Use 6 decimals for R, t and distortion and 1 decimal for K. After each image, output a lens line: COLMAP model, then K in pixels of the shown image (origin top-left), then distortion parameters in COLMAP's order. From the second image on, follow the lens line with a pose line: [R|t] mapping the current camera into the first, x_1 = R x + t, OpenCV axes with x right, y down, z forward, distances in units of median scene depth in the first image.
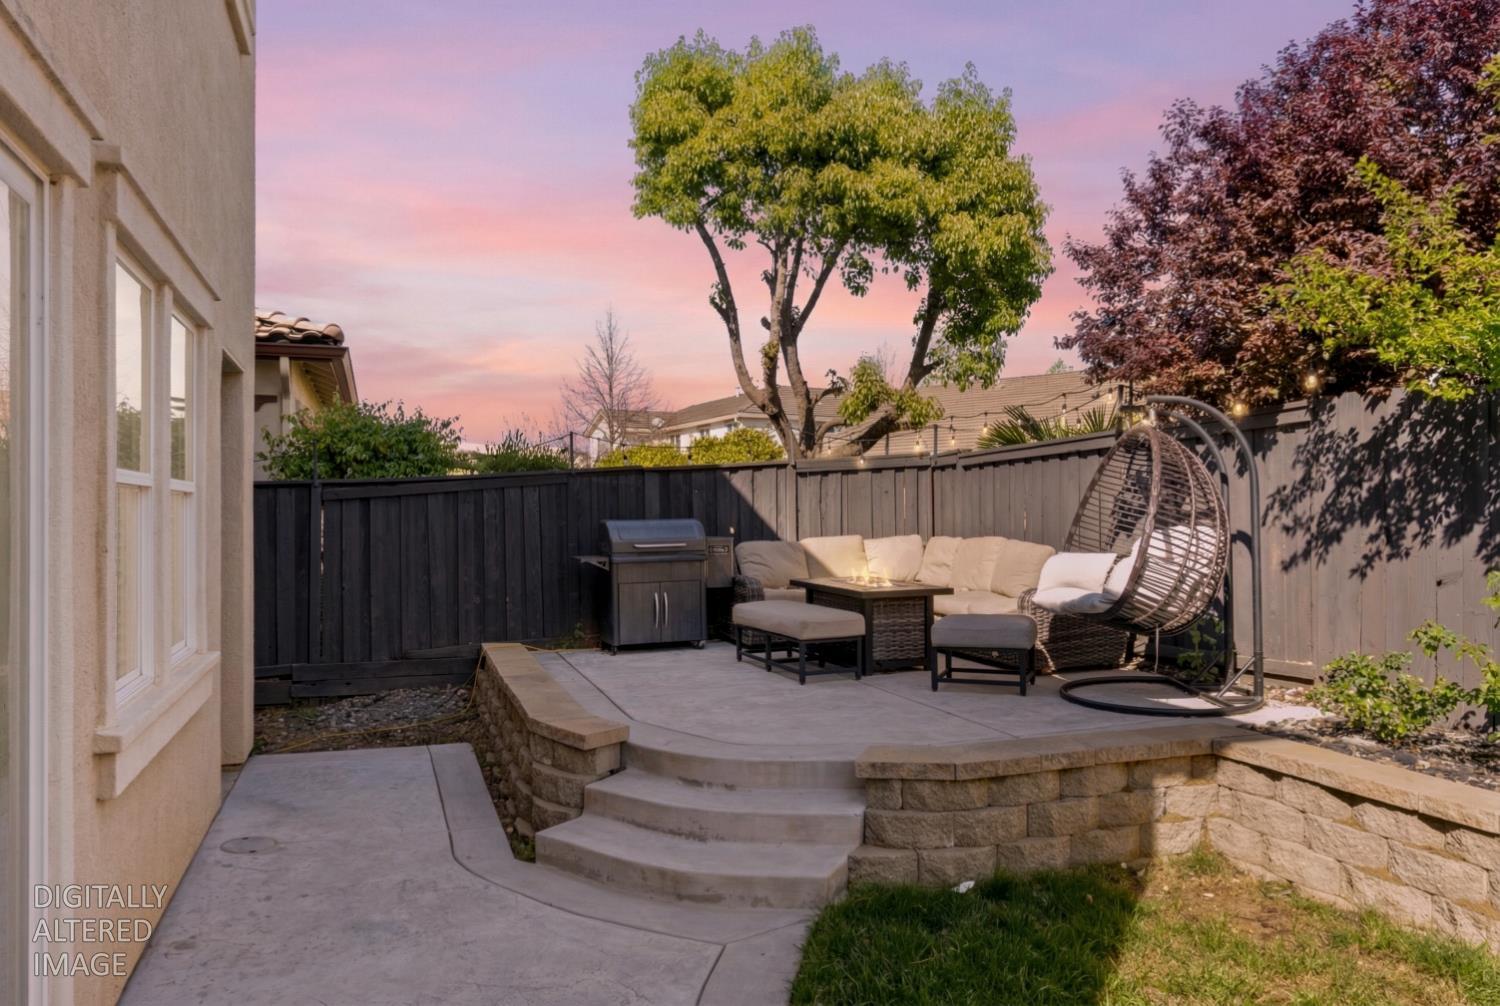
lens RADIAL K [[1064.3, 0, 750.0], [0, 1064.3, 503.0], [0, 0, 1]] dist [0.000177, 0.001052]
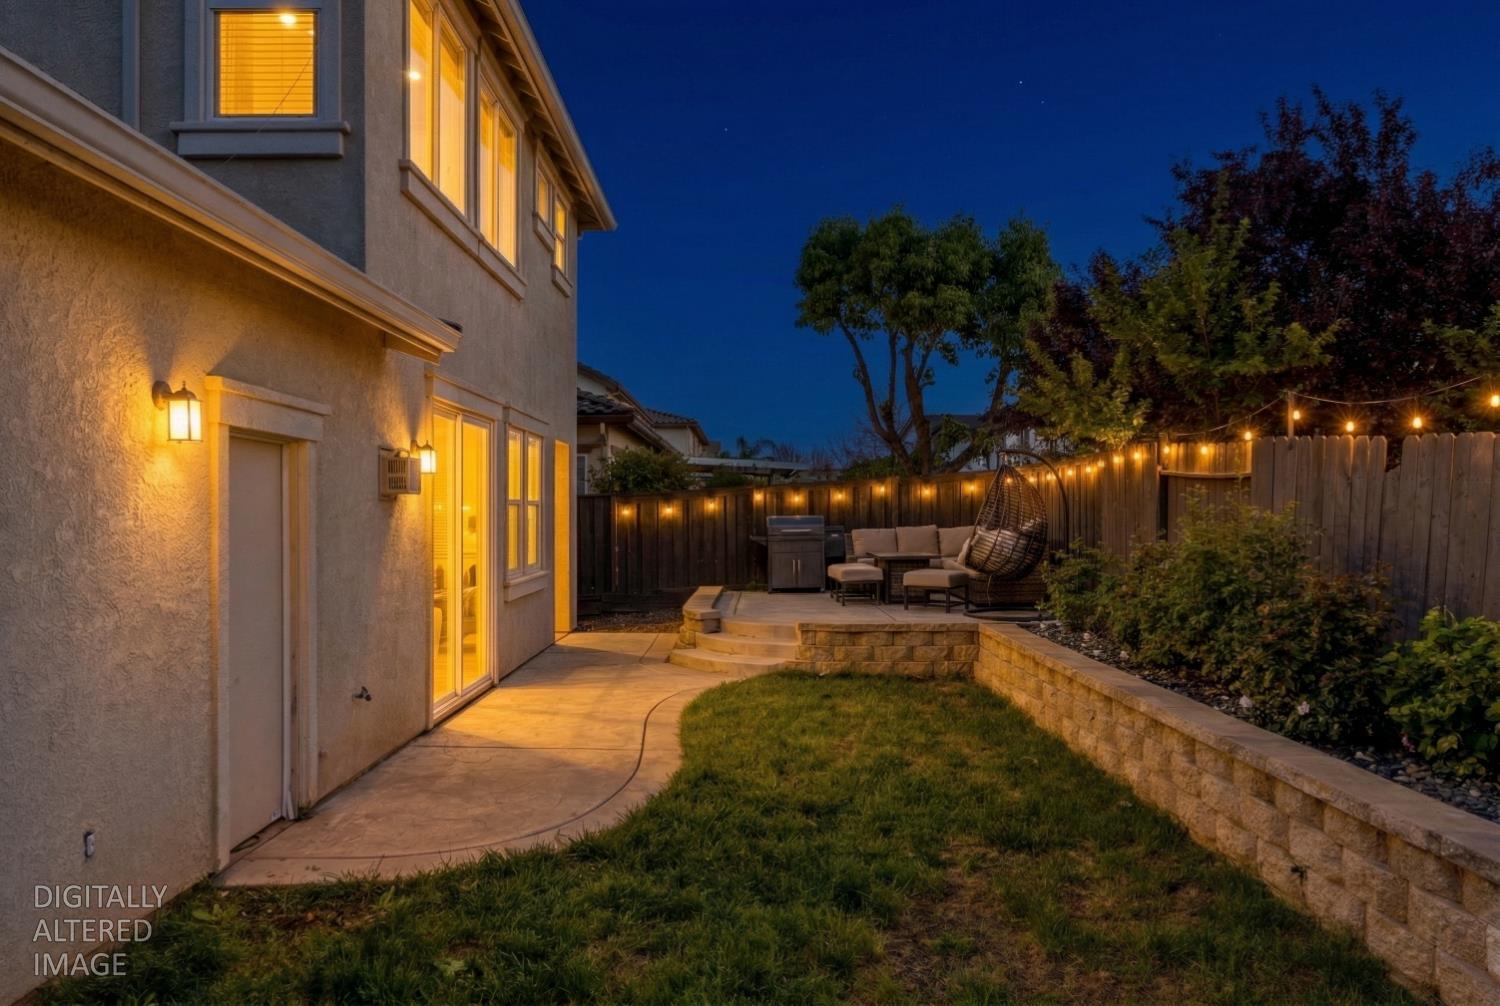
lens RADIAL K [[1069.2, 0, 750.0], [0, 1069.2, 503.0], [0, 0, 1]] dist [0.001689, -0.000638]
pose [[0.945574, -0.002748, -0.325396, 0.639719], [0.004626, 0.999977, 0.004998, -0.020879], [0.325375, -0.006231, 0.945565, -1.016271]]
